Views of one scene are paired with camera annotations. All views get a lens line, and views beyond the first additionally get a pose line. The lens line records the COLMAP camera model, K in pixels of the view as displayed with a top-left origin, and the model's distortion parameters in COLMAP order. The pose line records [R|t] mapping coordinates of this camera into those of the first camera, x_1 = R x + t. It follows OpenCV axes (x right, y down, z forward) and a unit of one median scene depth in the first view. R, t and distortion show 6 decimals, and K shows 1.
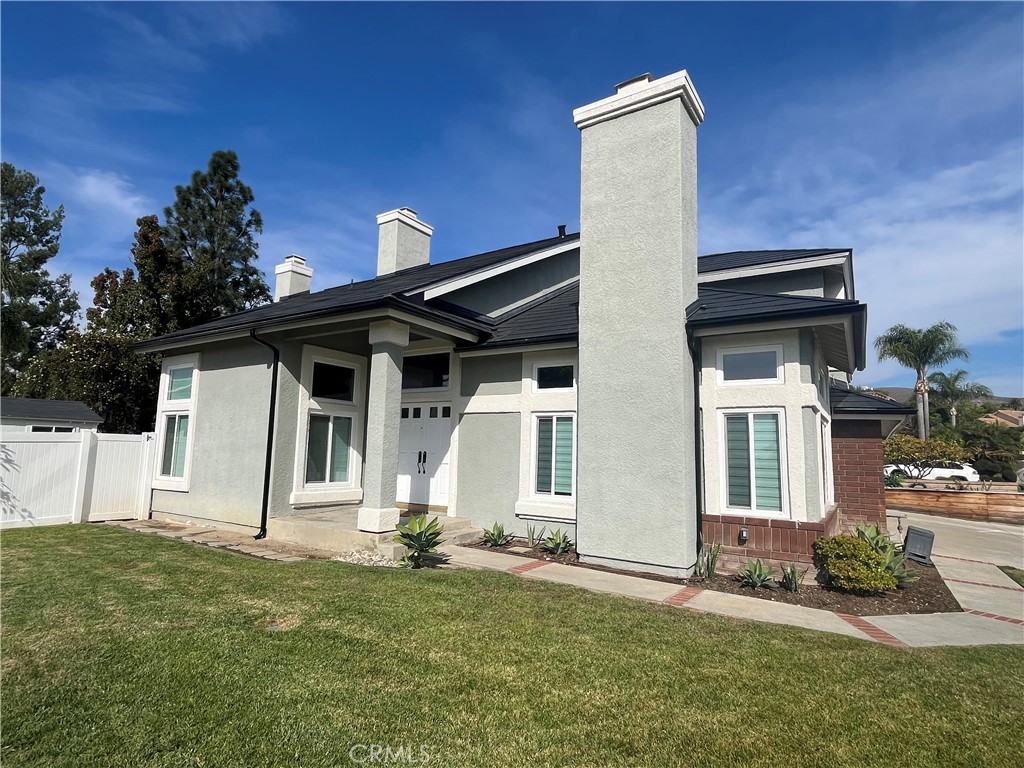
lens RADIAL K [[535.7, 0, 514.2], [0, 535.7, 381.8], [0, 0, 1]] dist [-0.013526, -0.001929]
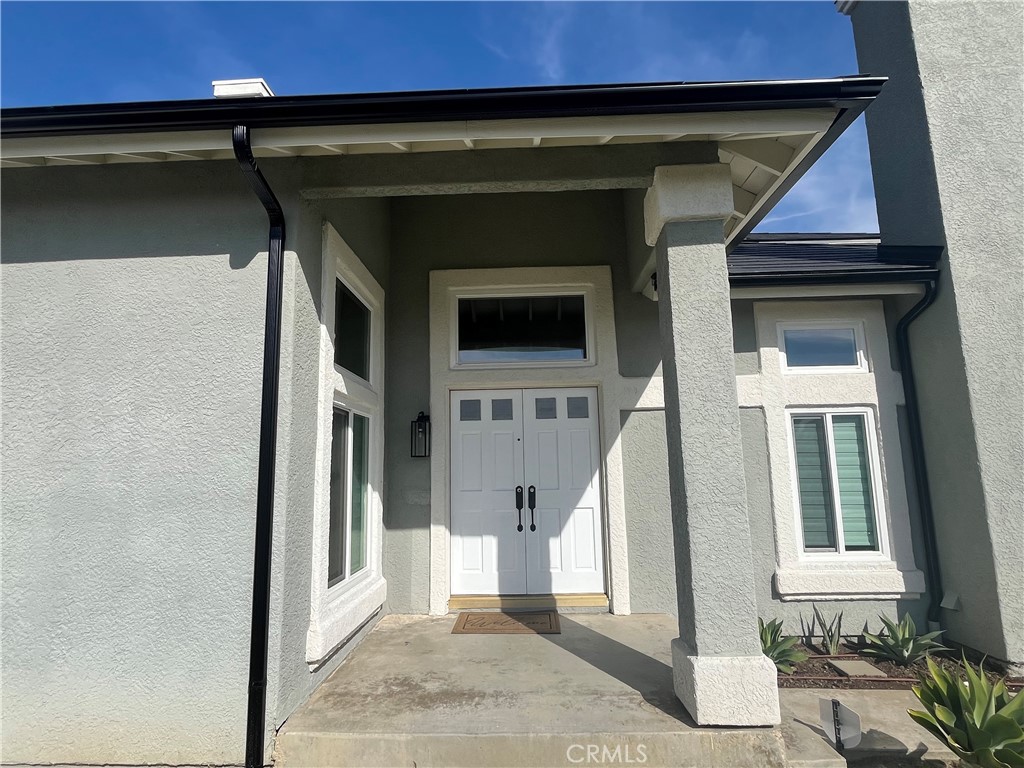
lens RADIAL K [[535.7, 0, 506.0], [0, 535.7, 383.2], [0, 0, 1]] dist [-0.013526, -0.001929]
pose [[0.865758, 0.035709, 0.499186, -0.448097], [-0.026899, 0.999330, -0.024835, 0.047655], [-0.499739, 0.008073, 0.866139, 0.585240]]
